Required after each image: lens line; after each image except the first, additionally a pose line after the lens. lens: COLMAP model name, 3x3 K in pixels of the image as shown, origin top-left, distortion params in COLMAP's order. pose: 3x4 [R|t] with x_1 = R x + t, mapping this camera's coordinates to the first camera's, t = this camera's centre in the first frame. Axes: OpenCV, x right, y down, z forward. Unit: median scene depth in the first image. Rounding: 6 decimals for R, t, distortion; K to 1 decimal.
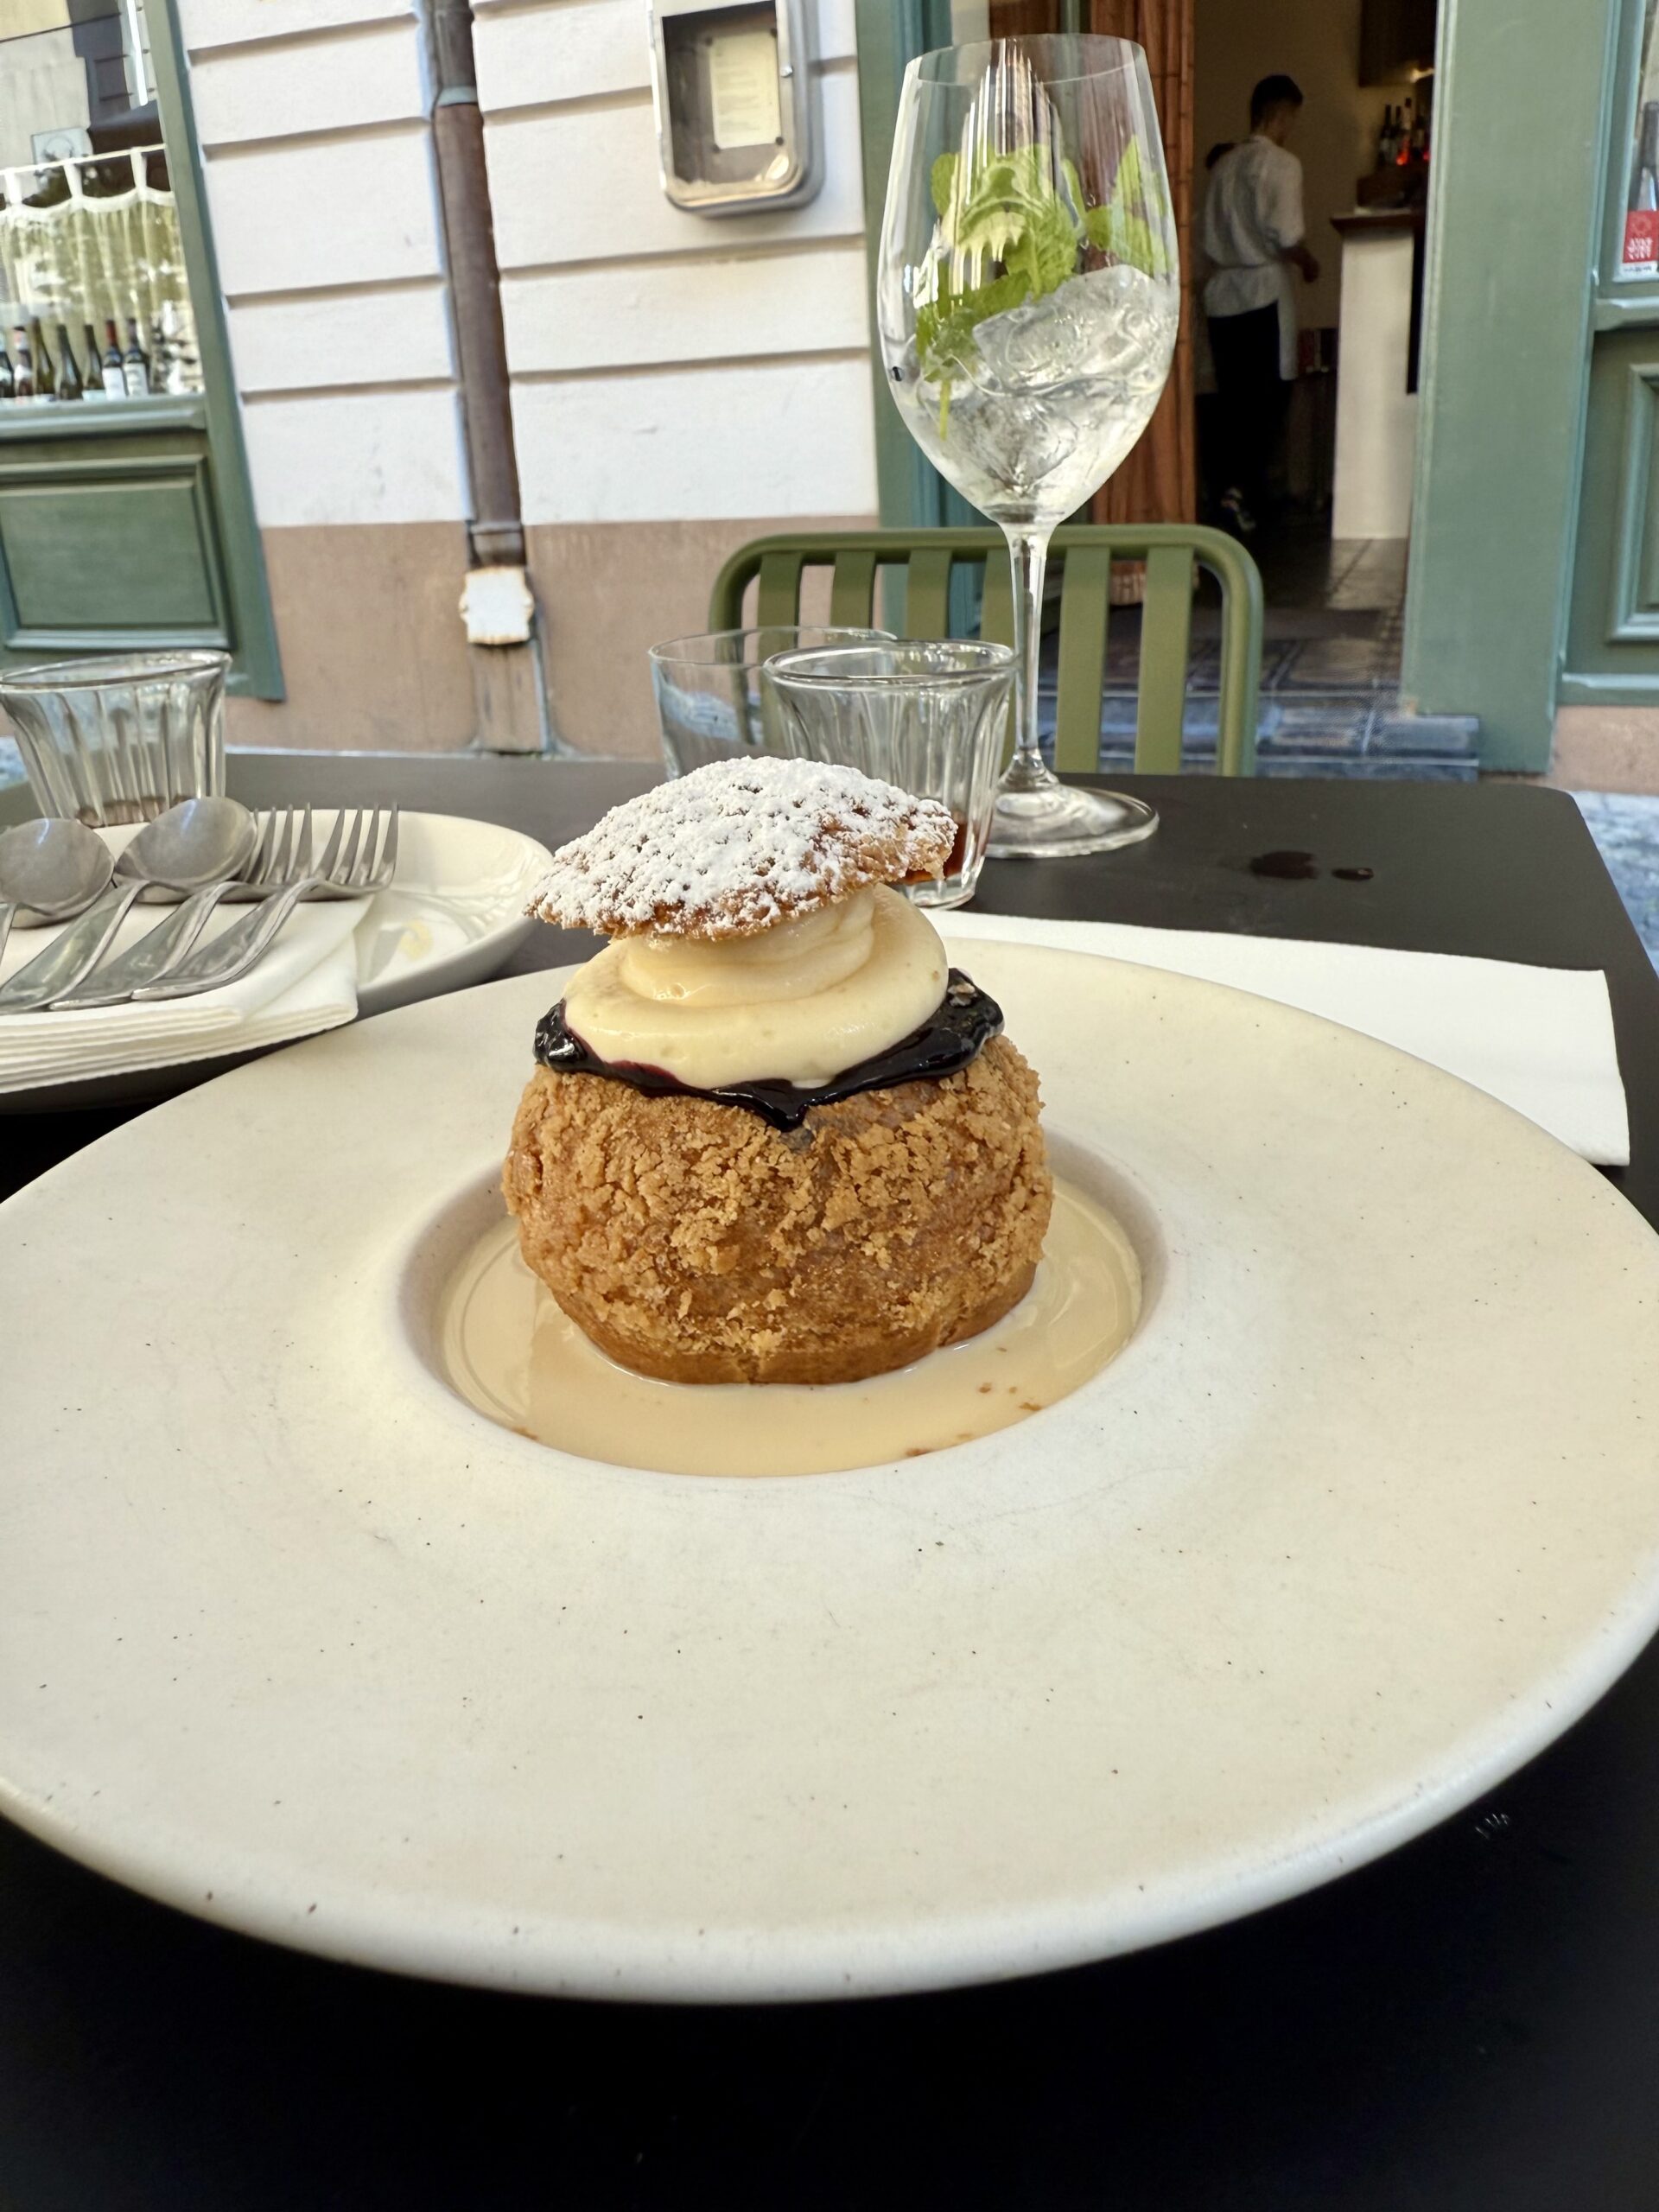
lens RADIAL K [[1537.1, 0, 829.5], [0, 1537.1, 1106.0], [0, 0, 1]] dist [0.035787, 0.000133]
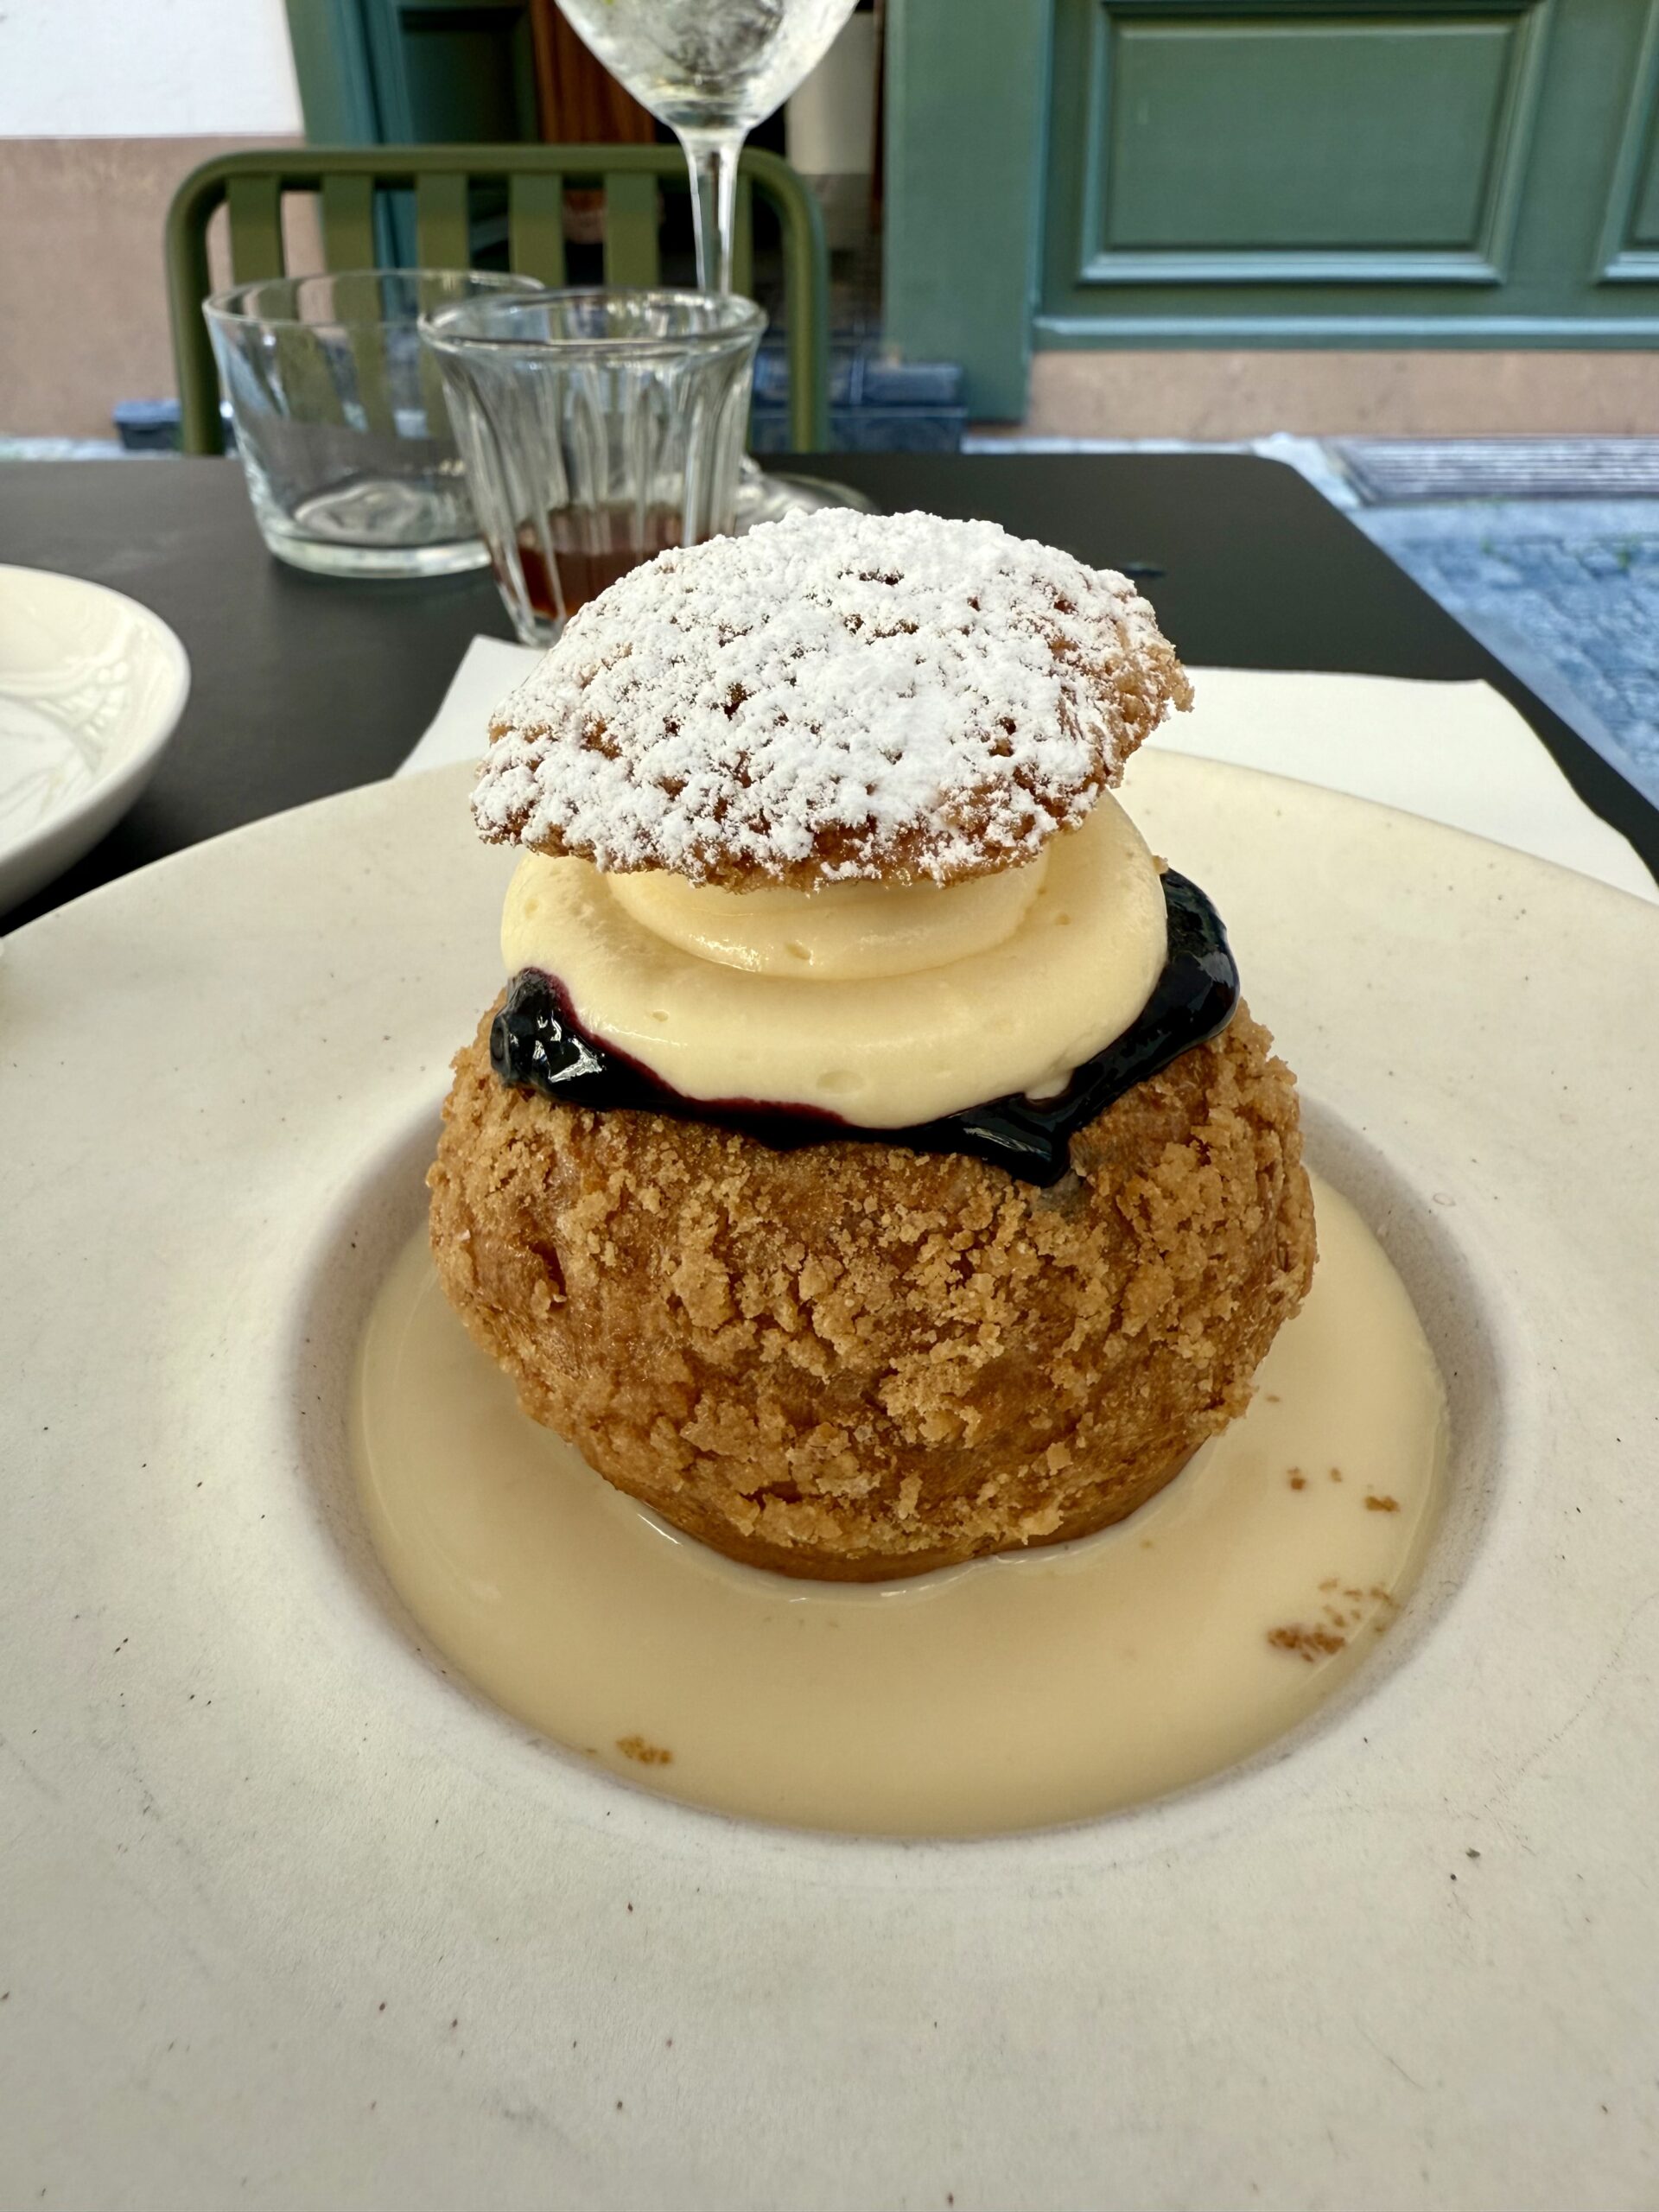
lens RADIAL K [[1564.6, 0, 829.2], [0, 1564.6, 1046.8], [0, 0, 1]] dist [-0.004207, -0.000964]
pose [[0.948055, -0.147389, 0.281901, -0.265770], [0.100292, 0.979479, 0.174821, -0.146874], [-0.301883, -0.137468, 0.943382, 0.467383]]
